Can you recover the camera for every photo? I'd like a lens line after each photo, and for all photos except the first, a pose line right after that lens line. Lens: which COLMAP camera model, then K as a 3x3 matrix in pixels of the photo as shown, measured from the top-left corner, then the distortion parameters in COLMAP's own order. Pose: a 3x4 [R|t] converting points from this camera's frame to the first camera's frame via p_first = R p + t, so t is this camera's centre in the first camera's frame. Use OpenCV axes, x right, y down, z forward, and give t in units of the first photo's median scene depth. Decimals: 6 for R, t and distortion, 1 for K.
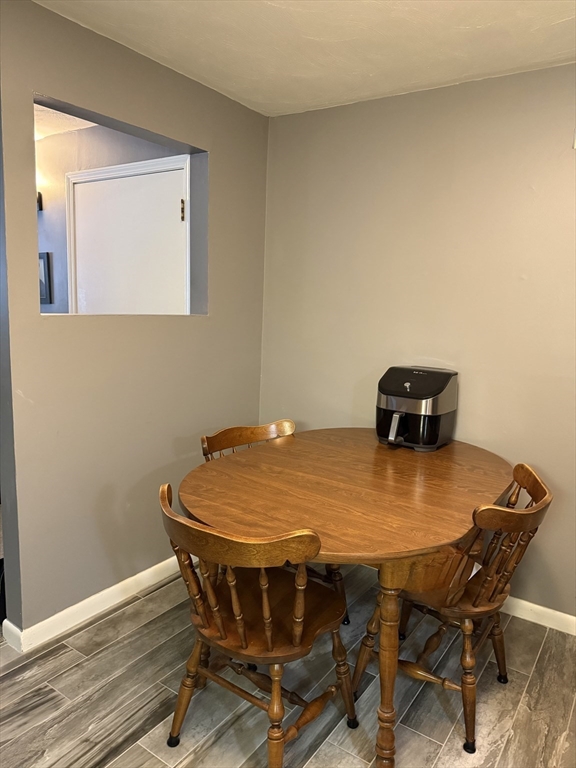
lens RADIAL K [[539.4, 0, 291.9], [0, 539.4, 383.1], [0, 0, 1]] dist [0.028492, -0.024712]
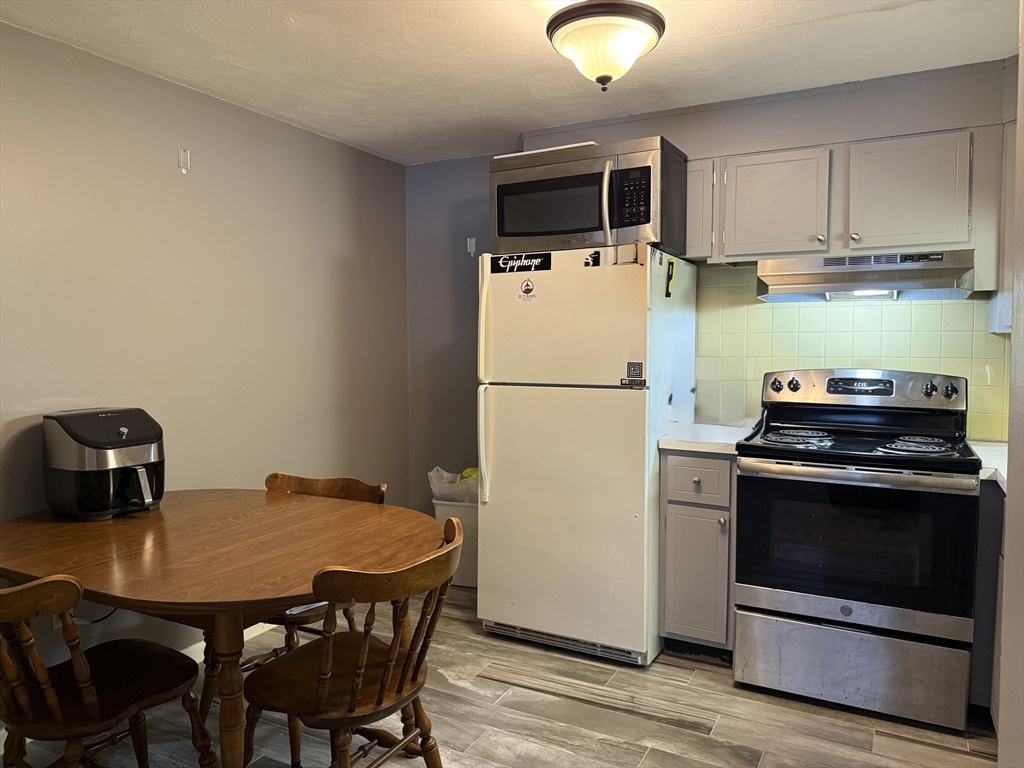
lens RADIAL K [[719.2, 0, 521.1], [0, 719.2, 379.2], [0, 0, 1]] dist [0.028492, -0.024712]
pose [[-0.130188, -0.090862, 0.987317, -1.092842], [0.151003, 0.982358, 0.110317, -0.123145], [-0.979923, 0.163450, -0.114171, 0.720843]]
